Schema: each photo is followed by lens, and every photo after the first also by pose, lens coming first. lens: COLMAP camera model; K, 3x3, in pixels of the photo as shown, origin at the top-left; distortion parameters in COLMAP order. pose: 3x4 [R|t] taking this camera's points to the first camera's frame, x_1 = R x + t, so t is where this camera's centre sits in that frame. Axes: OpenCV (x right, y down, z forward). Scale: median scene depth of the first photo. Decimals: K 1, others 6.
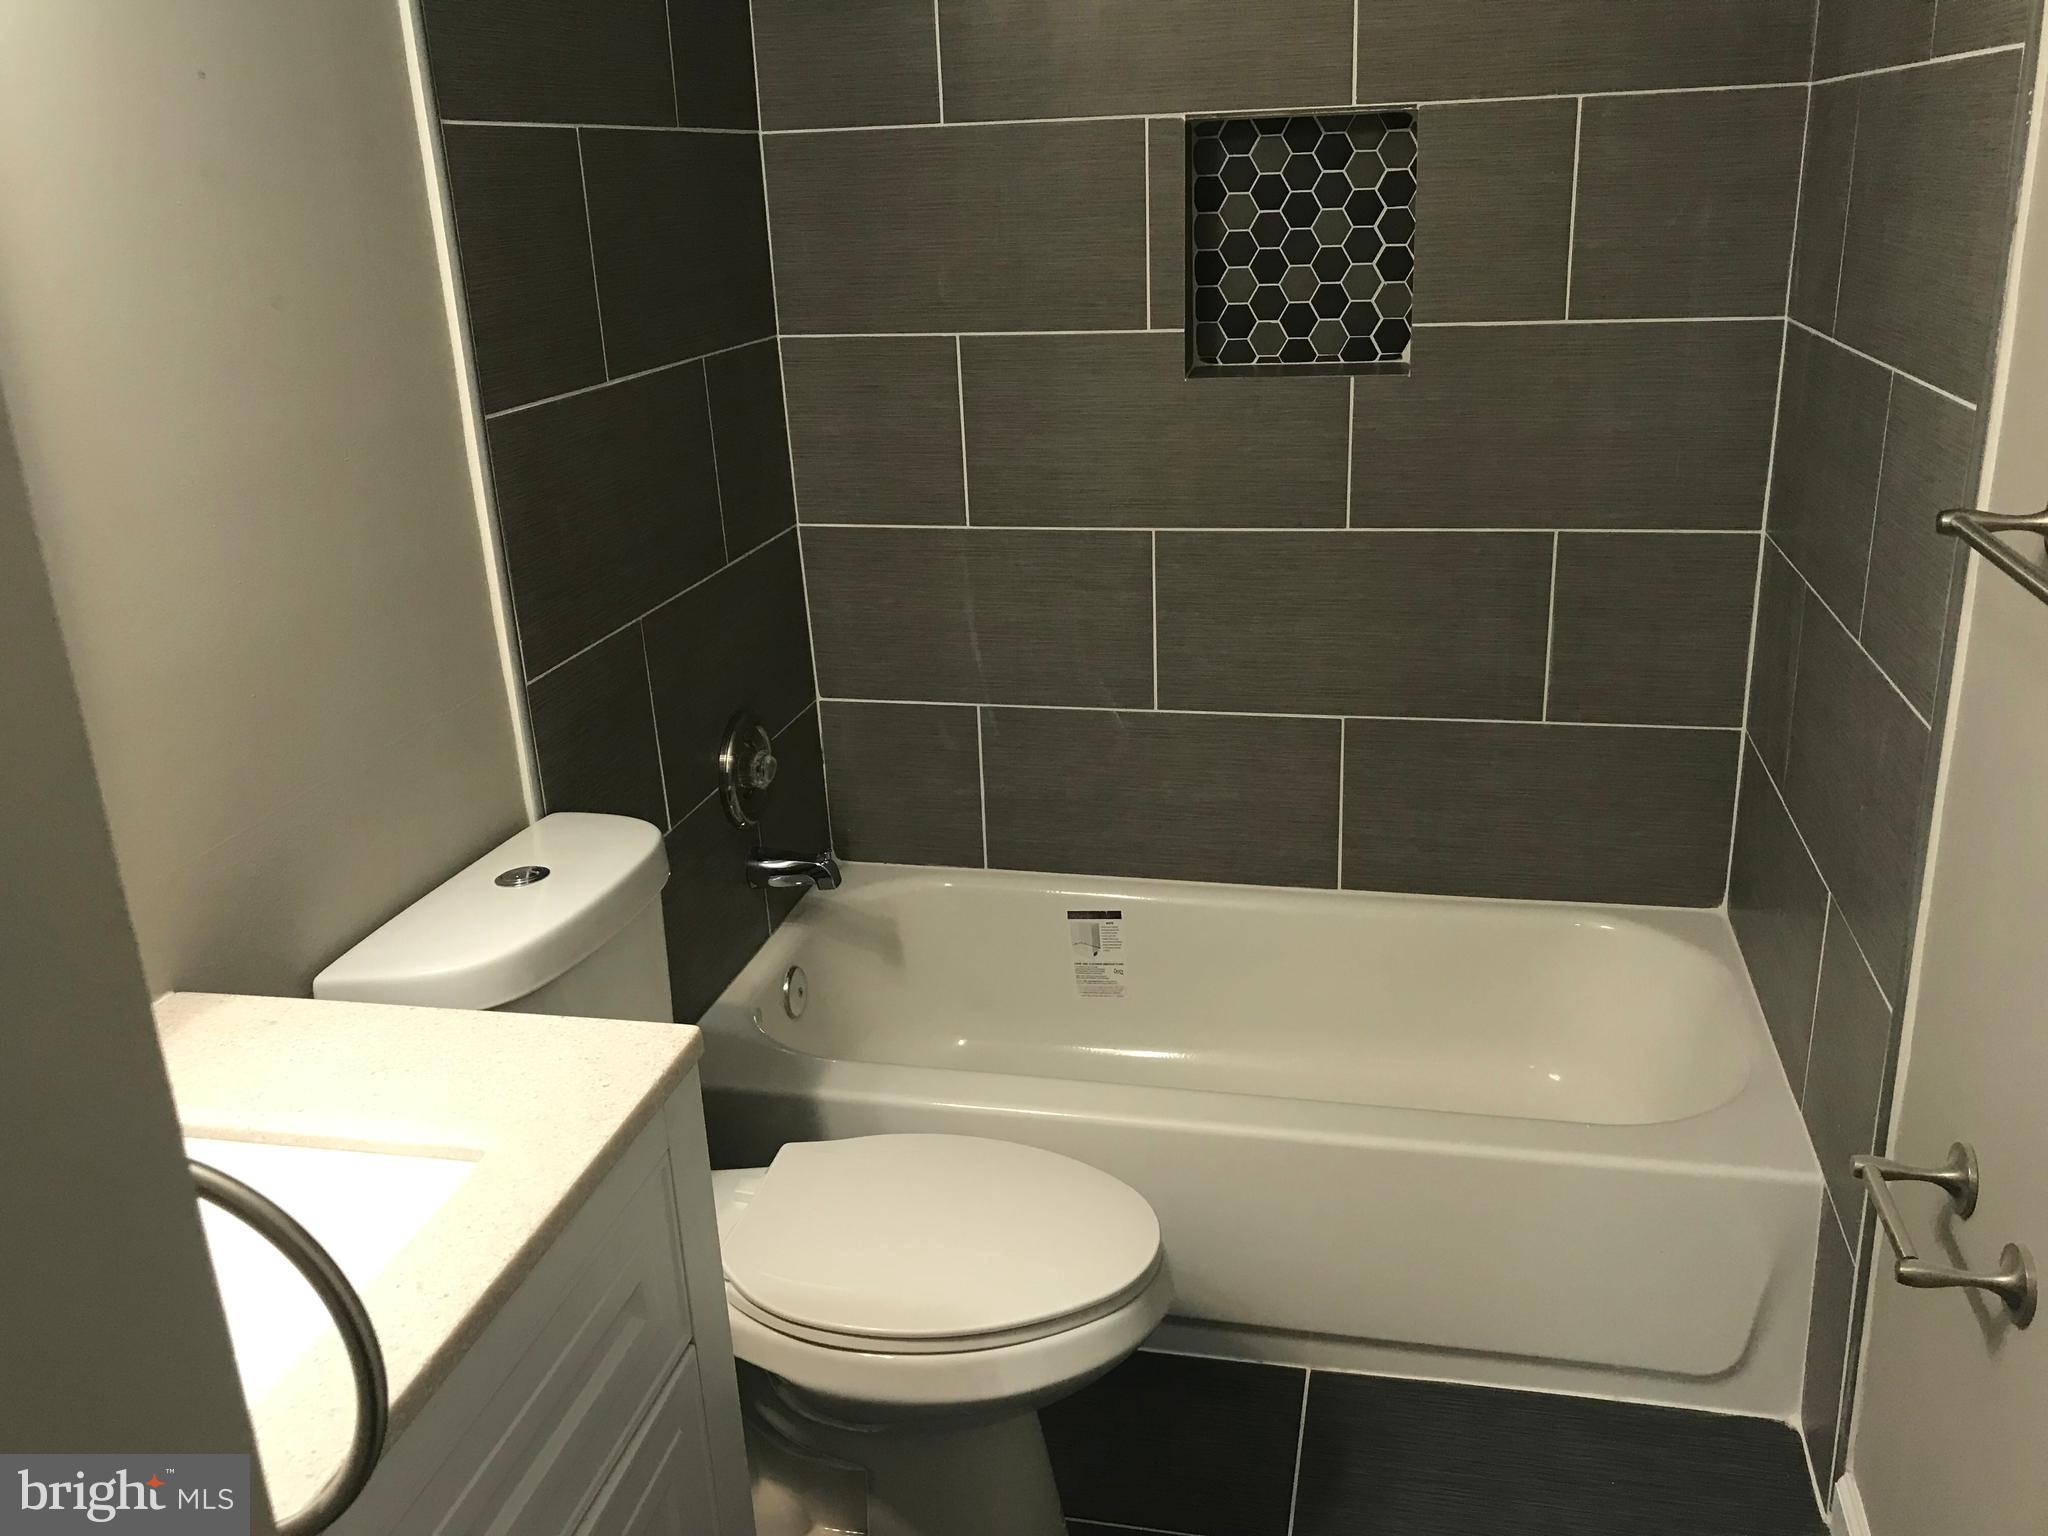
lens RADIAL K [[1693.8, 0, 1049.2], [0, 1693.8, 740.5], [0, 0, 1]] dist [0.037483, -0.042748]
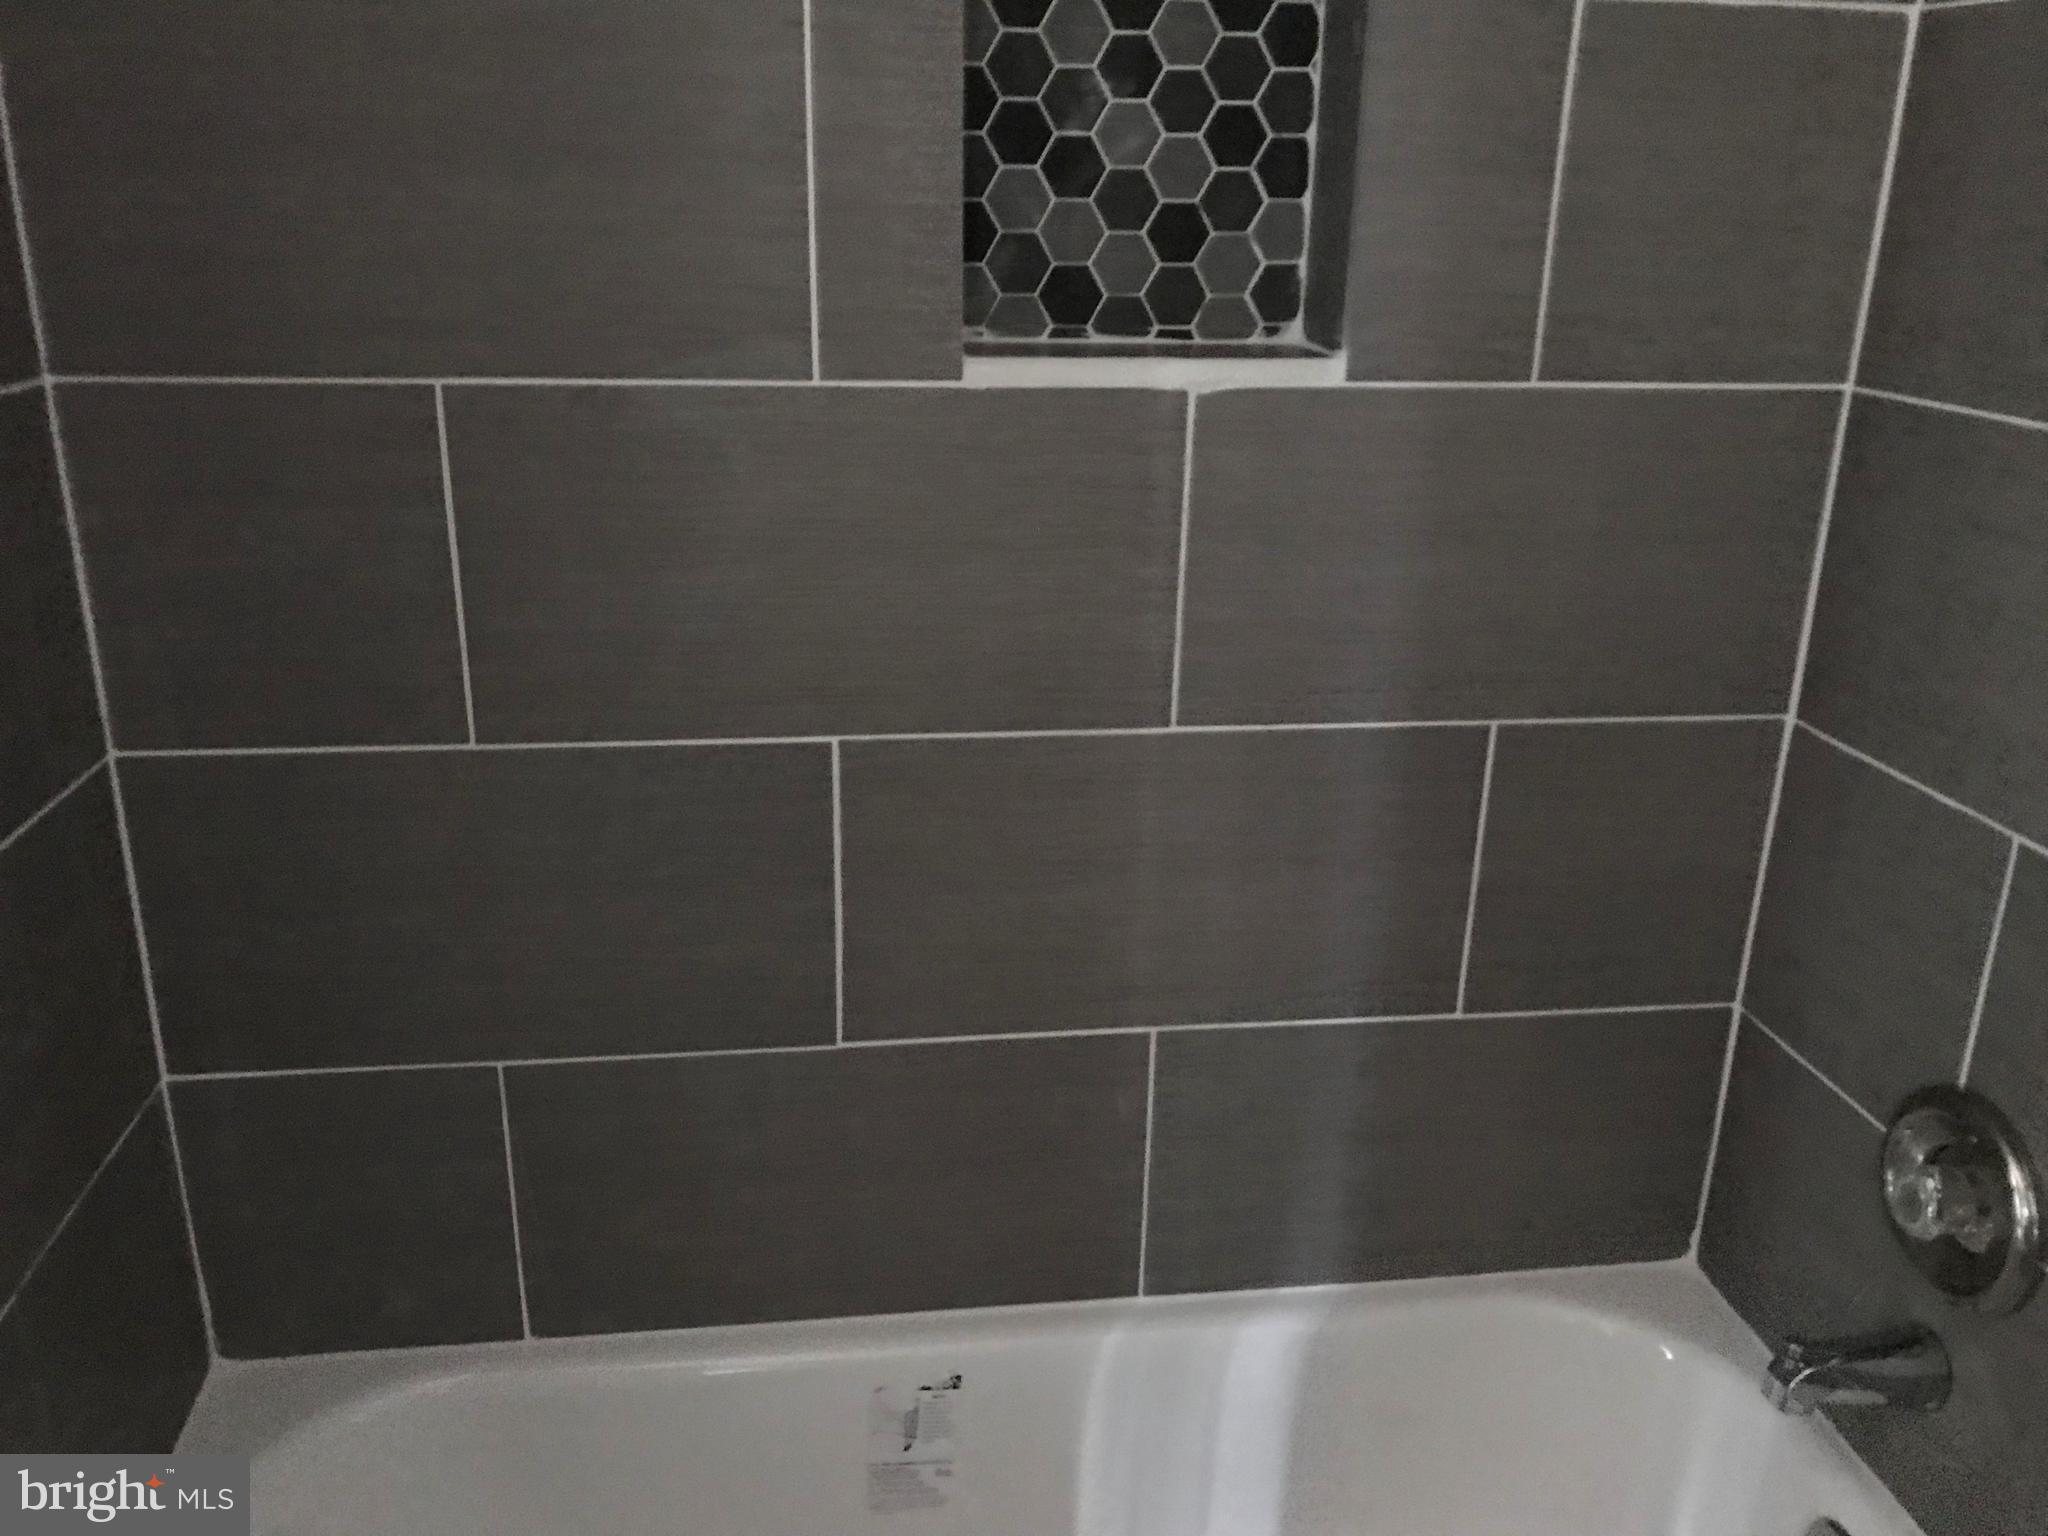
lens RADIAL K [[1693.8, 0, 1019.2], [0, 1693.8, 816.2], [0, 0, 1]] dist [0.037483, -0.042748]
pose [[0.932866, -0.067292, 0.353884, -0.085886], [0.065949, 0.997697, 0.015870, -0.111318], [-0.354136, 0.008534, 0.935155, 0.485578]]
